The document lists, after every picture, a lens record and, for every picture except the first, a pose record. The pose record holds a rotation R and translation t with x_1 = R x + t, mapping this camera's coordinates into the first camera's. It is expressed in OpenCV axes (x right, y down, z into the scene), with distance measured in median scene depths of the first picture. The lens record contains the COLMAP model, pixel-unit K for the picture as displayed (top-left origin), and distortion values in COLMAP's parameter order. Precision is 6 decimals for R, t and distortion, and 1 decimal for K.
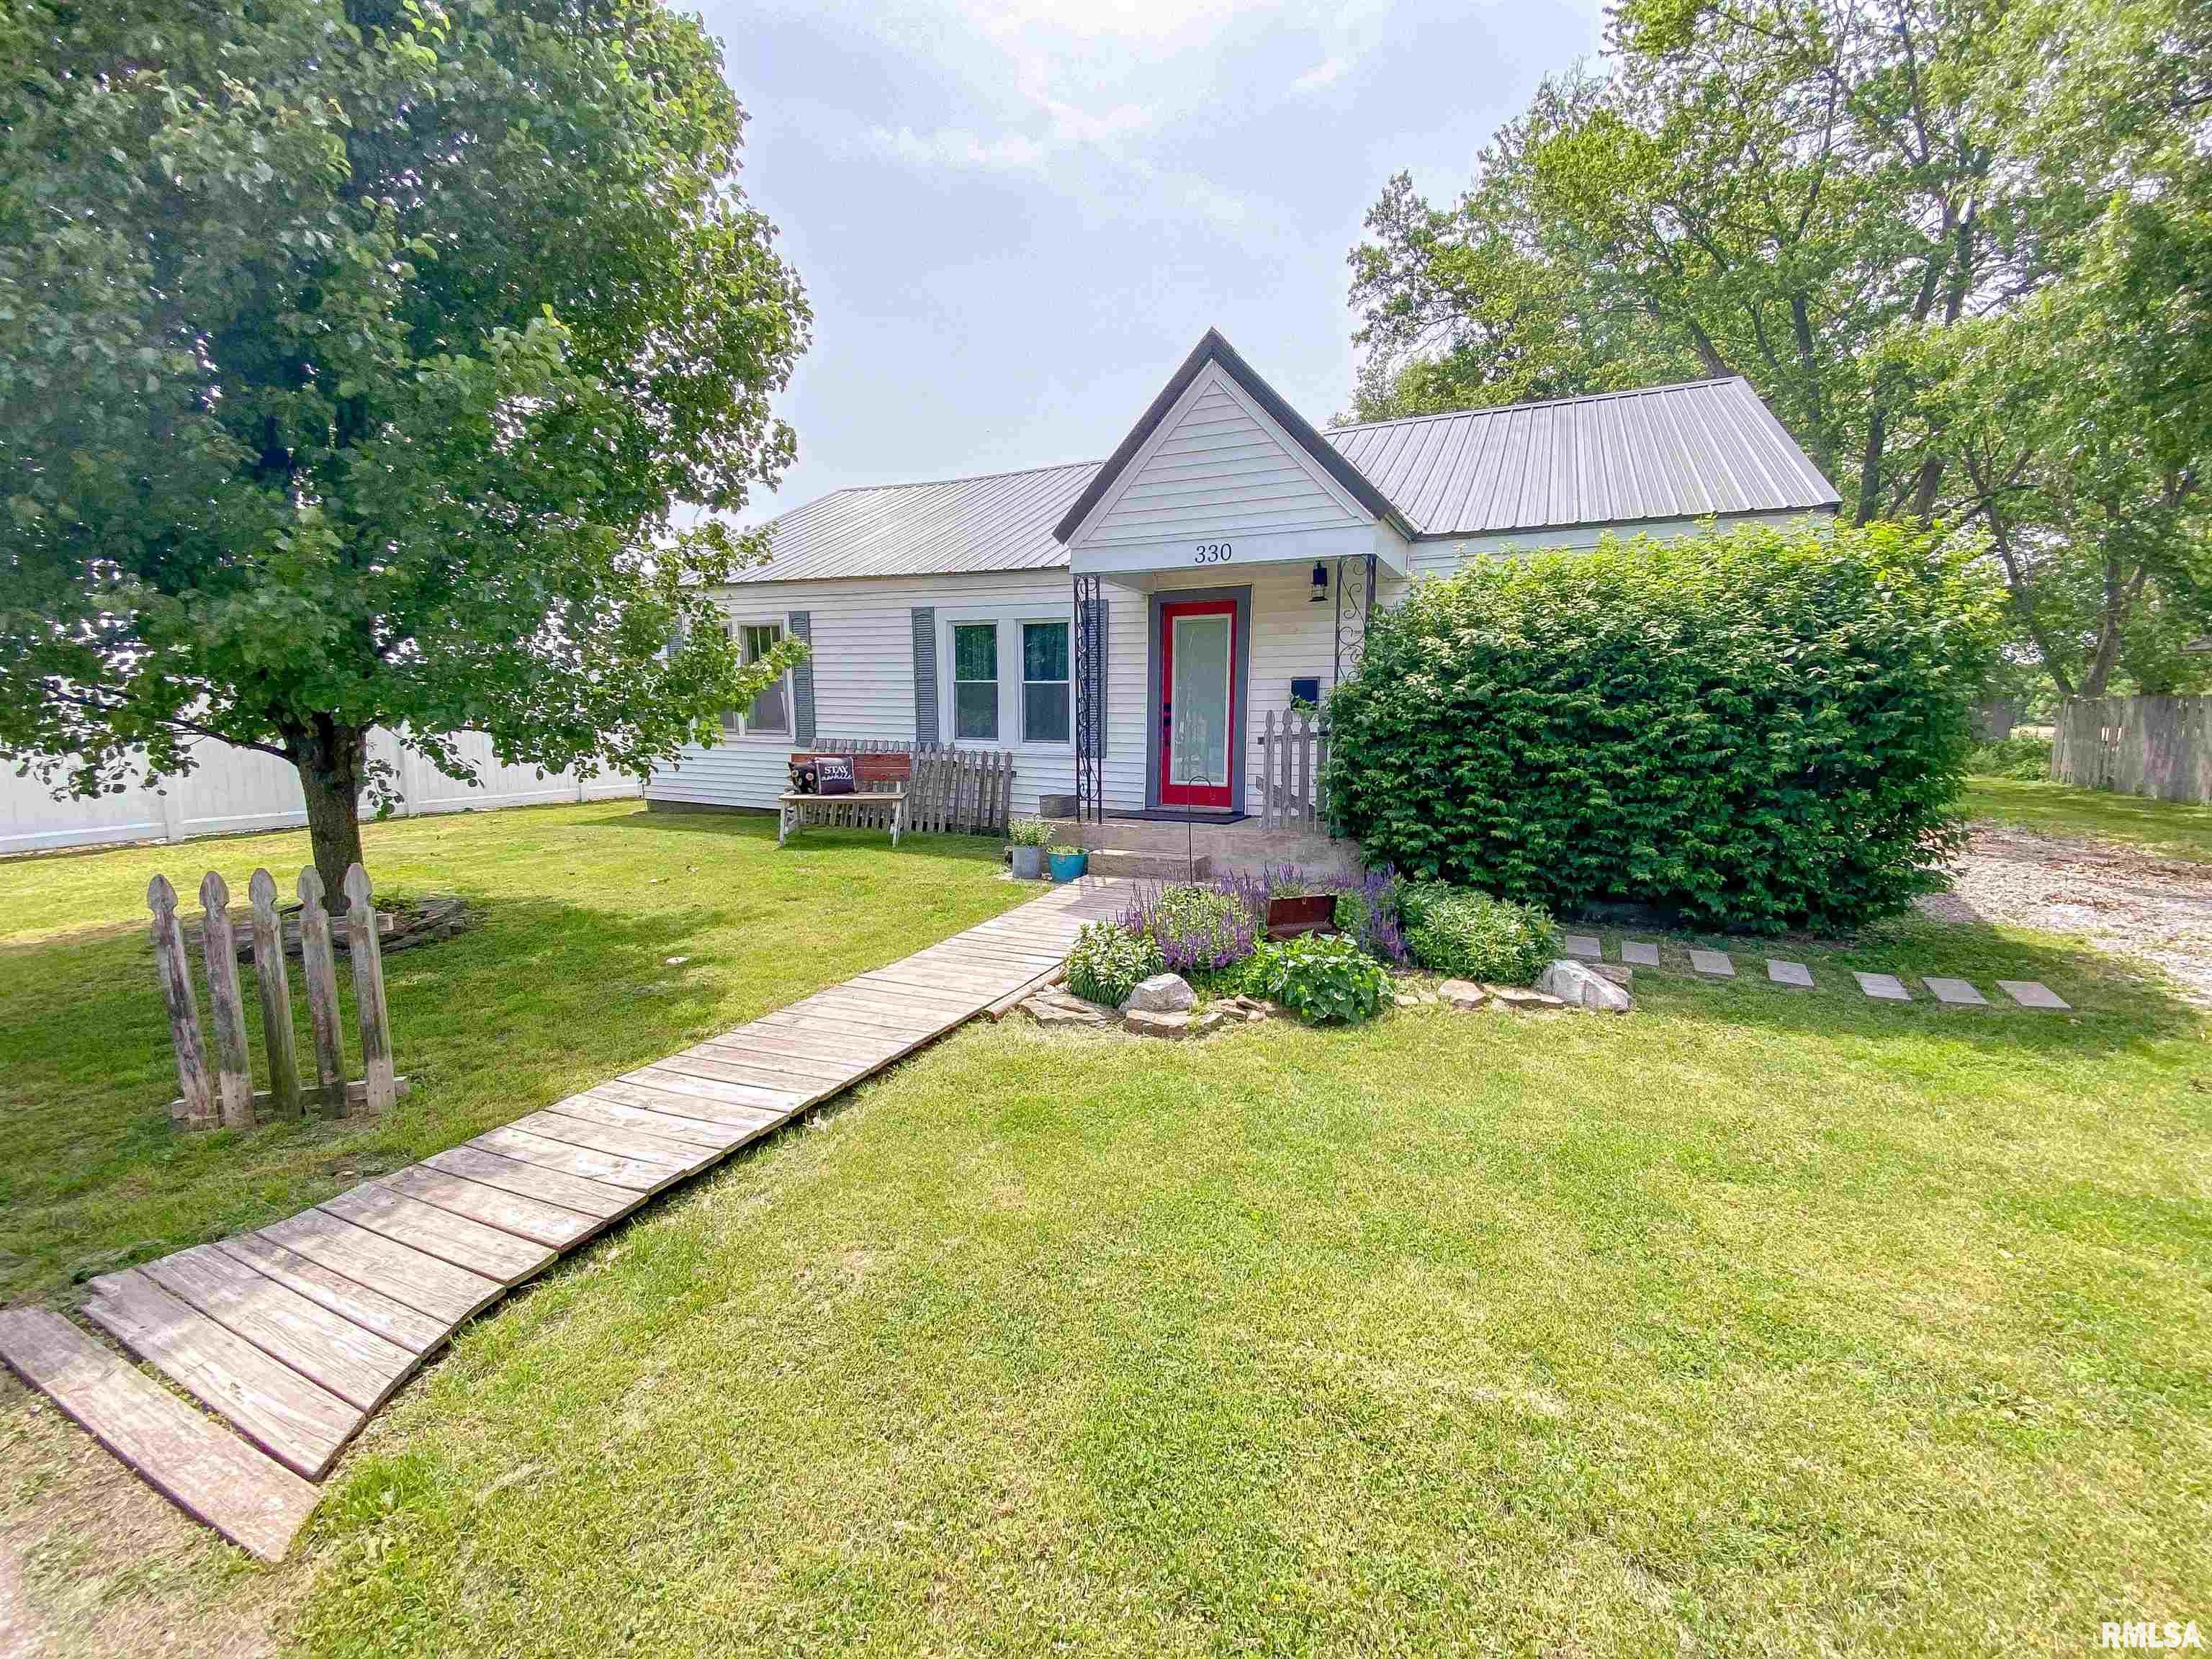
lens RADIAL K [[886.8, 0, 1098.7], [0, 886.8, 847.6], [0, 0, 1]] dist [0.015867, -0.005753]
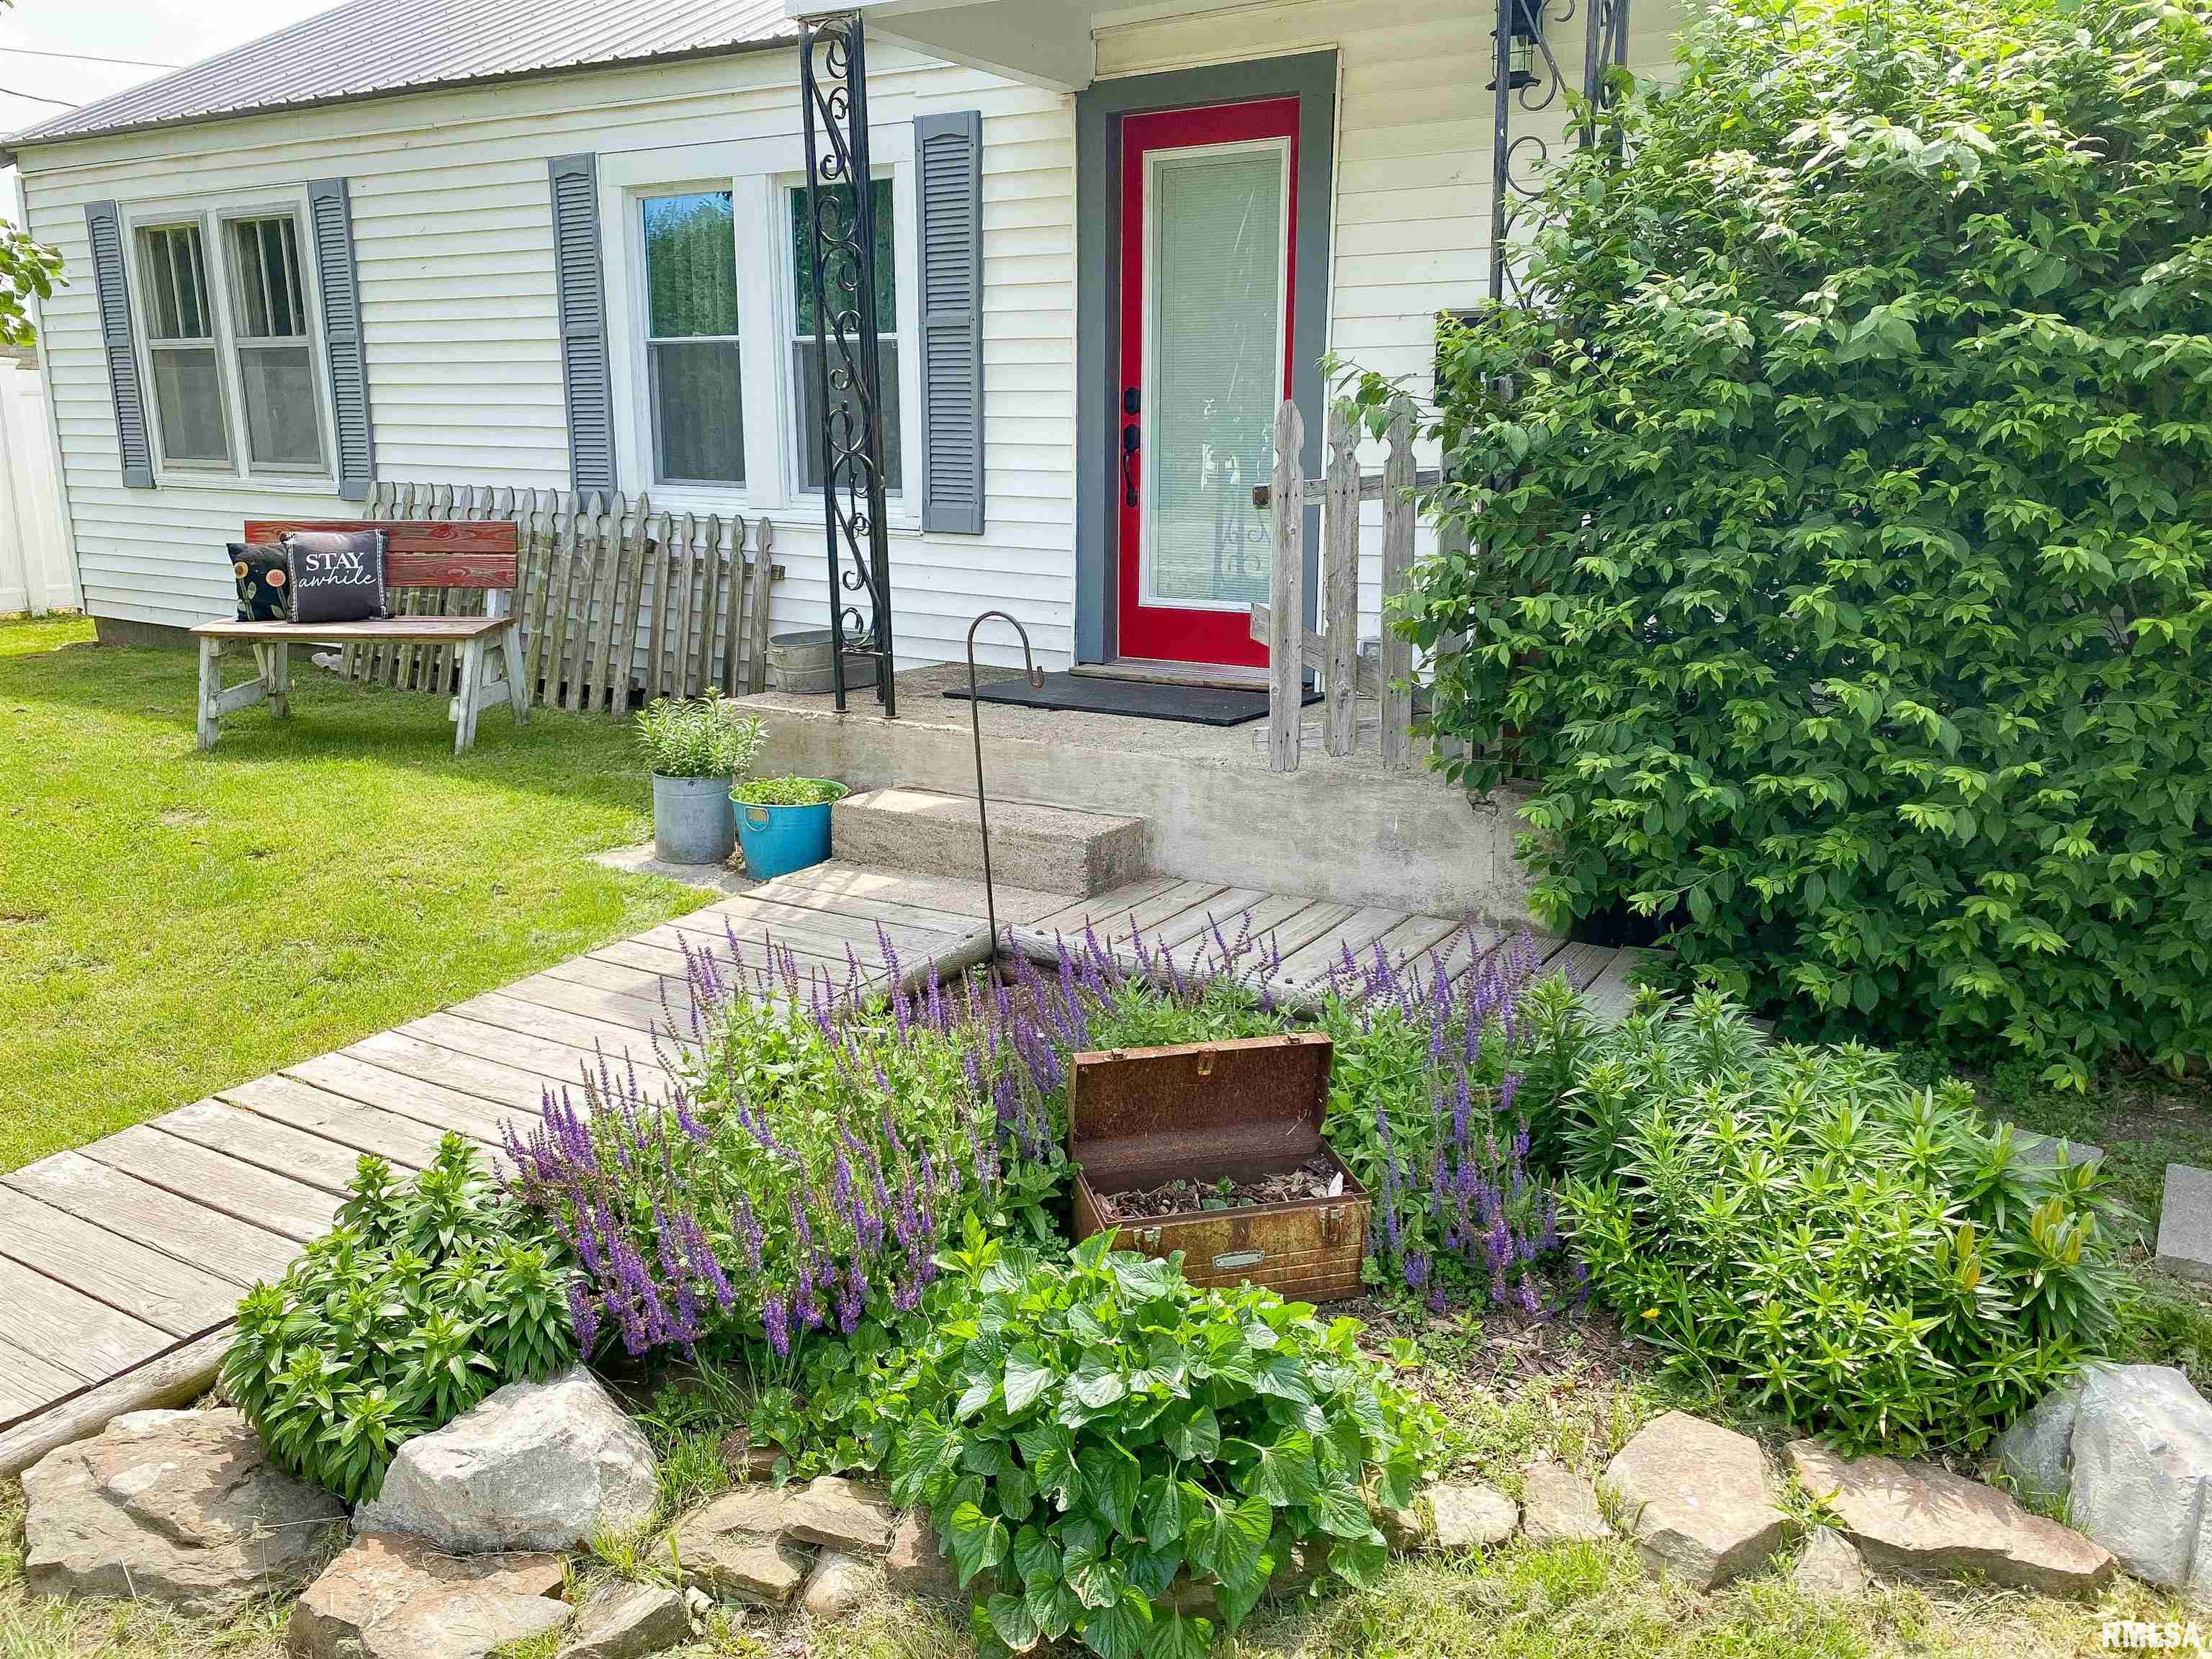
lens RADIAL K [[1681.0, 0, 1073.1], [0, 1681.0, 809.8], [0, 0, 1]] dist [0.039080, -0.039462]
pose [[0.991725, 0.023277, -0.126249, 0.194080], [-0.013887, 0.997105, 0.074756, -0.047184], [0.127624, -0.072384, 0.989178, 0.339369]]
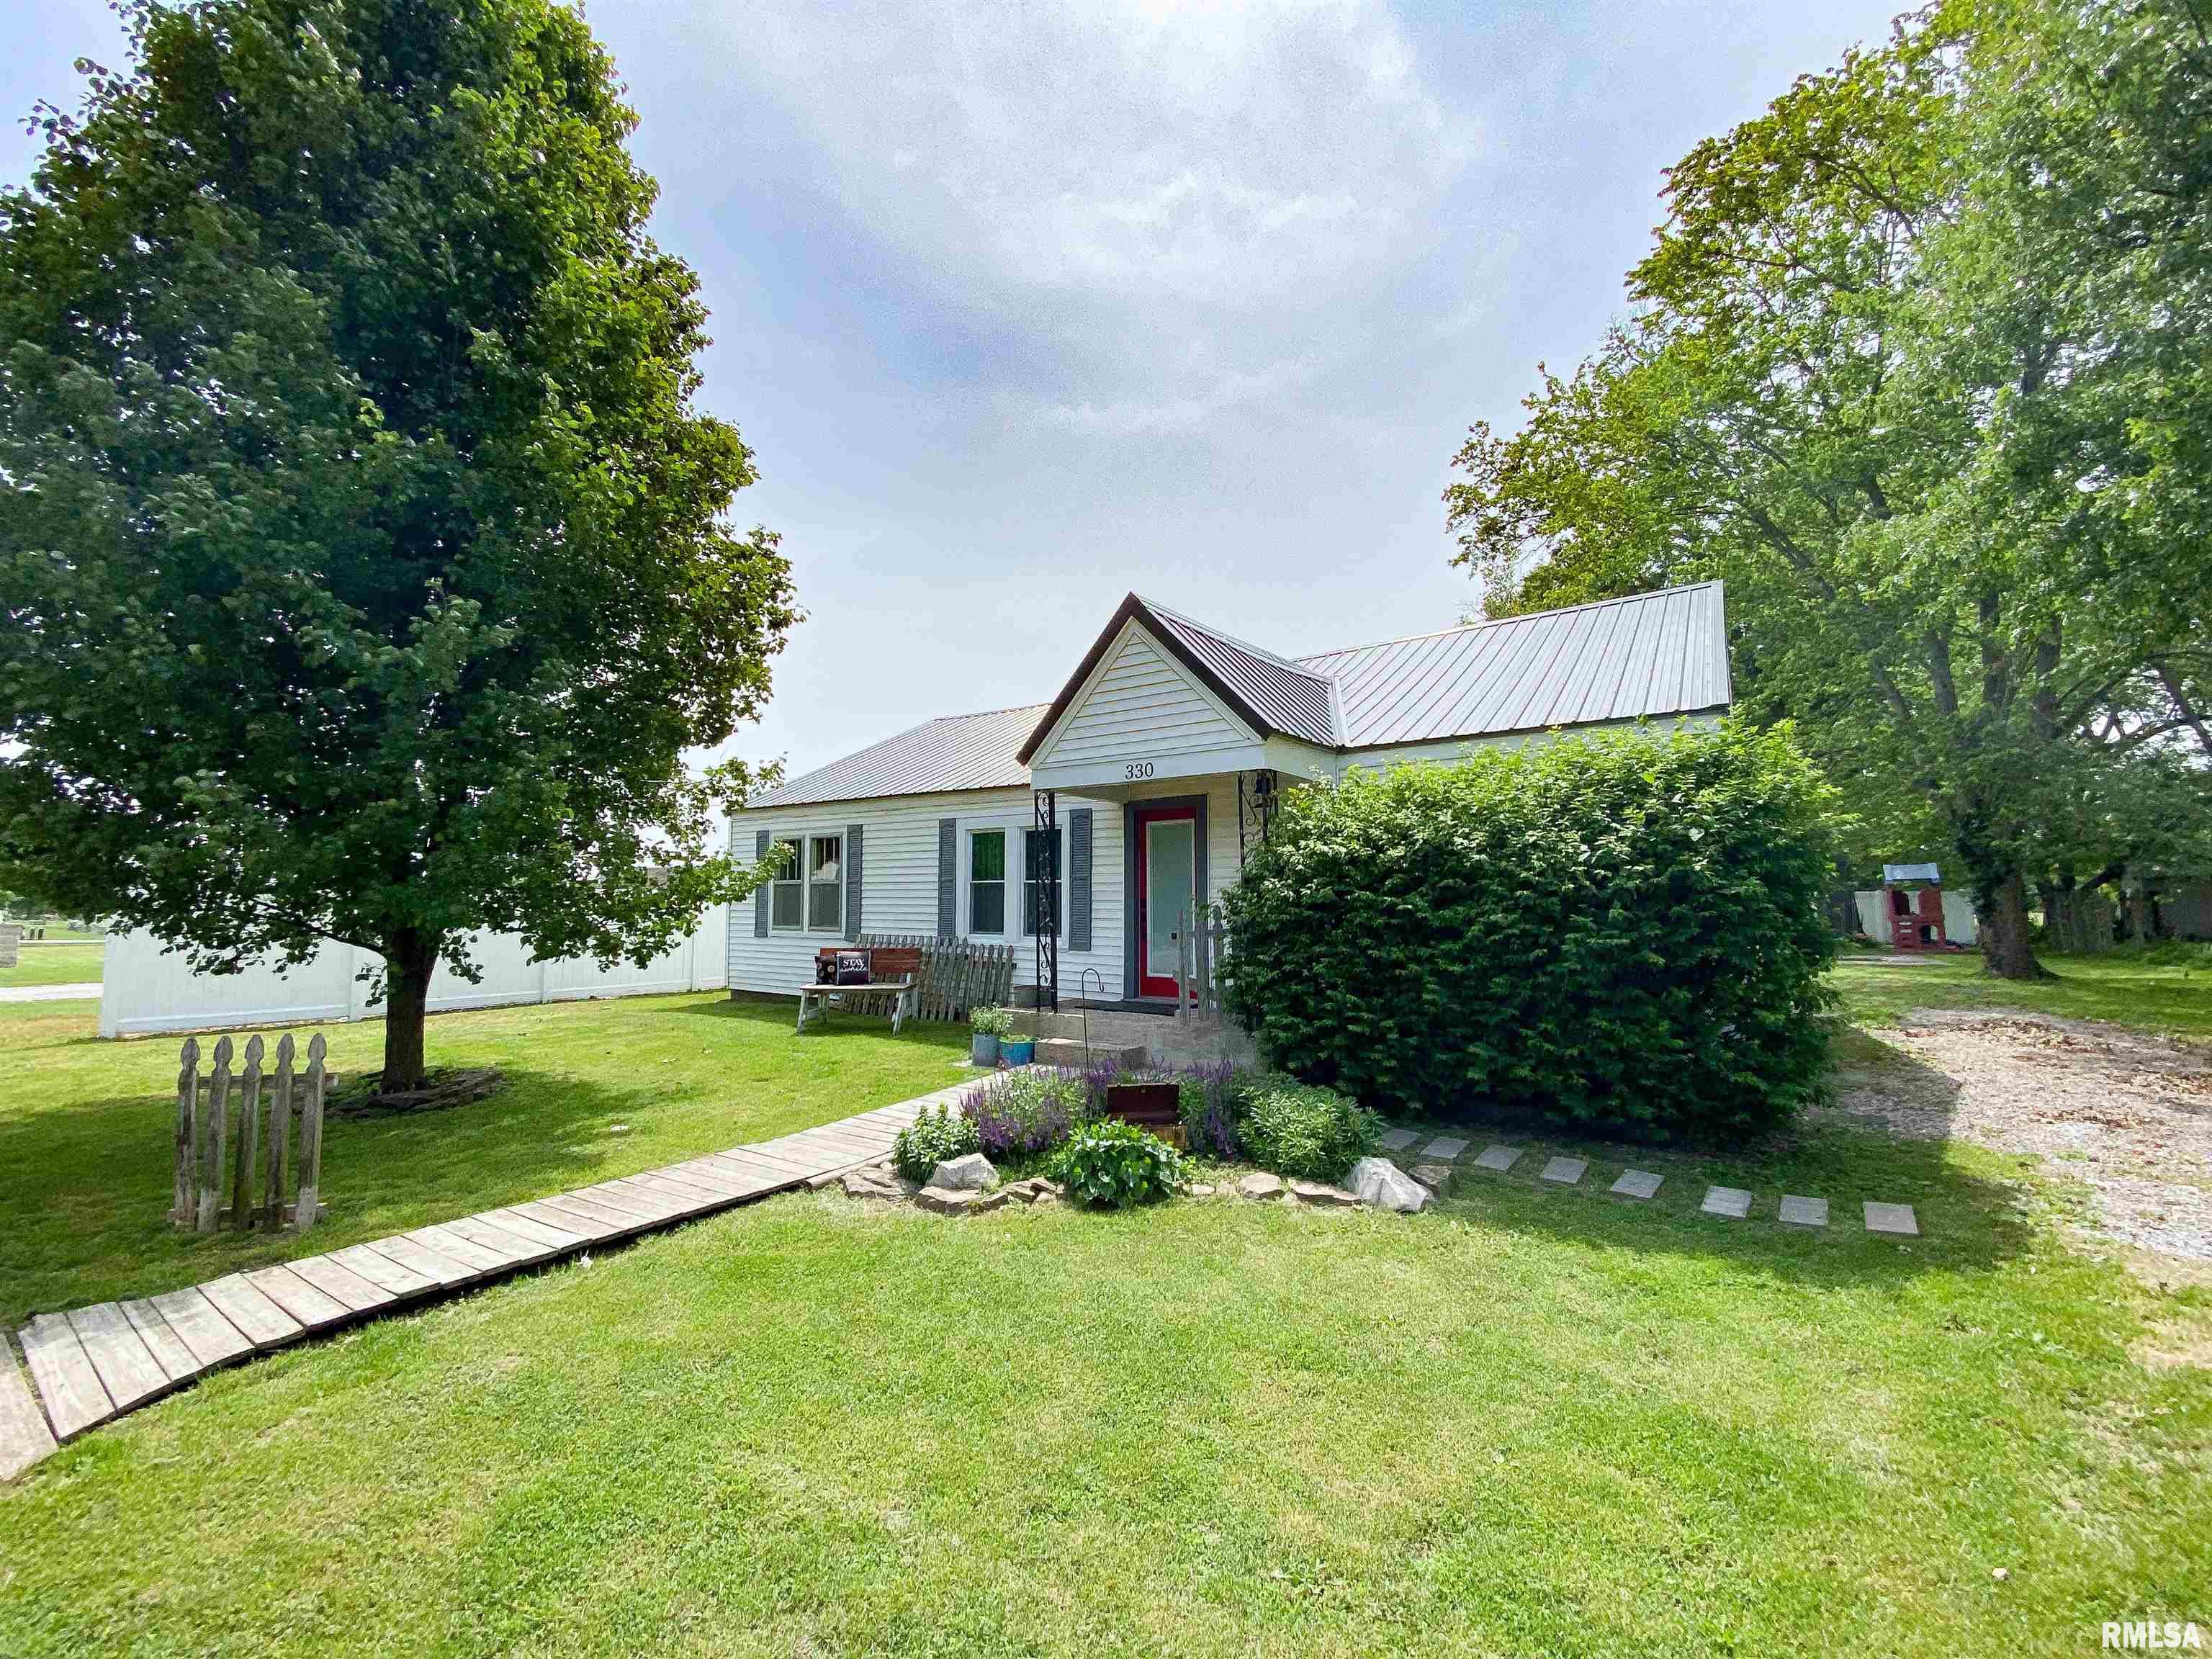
lens RADIAL K [[886.8, 0, 1095.0], [0, 886.8, 829.2], [0, 0, 1]] dist [0.015867, -0.005753]
pose [[0.982684, -0.020863, -0.184113, 0.284040], [-0.022796, 0.972479, -0.231871, 0.003798], [0.183883, 0.232053, 0.955164, -0.076382]]
